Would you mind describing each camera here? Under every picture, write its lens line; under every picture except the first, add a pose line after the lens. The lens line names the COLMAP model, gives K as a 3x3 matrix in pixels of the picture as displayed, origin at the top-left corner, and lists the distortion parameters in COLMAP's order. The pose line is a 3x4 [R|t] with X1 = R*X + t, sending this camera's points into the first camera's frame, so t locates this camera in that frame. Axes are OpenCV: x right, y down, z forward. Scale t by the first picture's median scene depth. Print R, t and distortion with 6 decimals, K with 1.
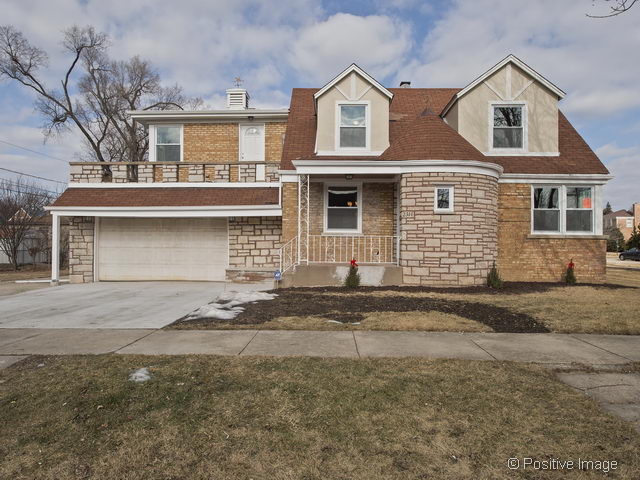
lens RADIAL K [[440.2, 0, 320.0], [0, 440.2, 238.0], [0, 0, 1]] dist [-0.013283, -0.002280]
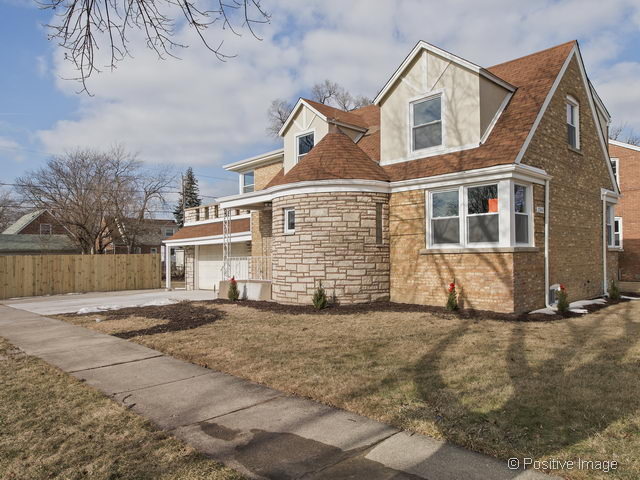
lens RADIAL K [[458.3, 0, 320.3], [0, 458.3, 243.7], [0, 0, 1]] dist [0.014019, 0.001893]
pose [[0.717420, -0.040558, -0.695459, 0.950177], [0.034079, 0.999152, -0.023113, -0.005033], [0.695806, -0.007119, 0.718194, 0.224184]]
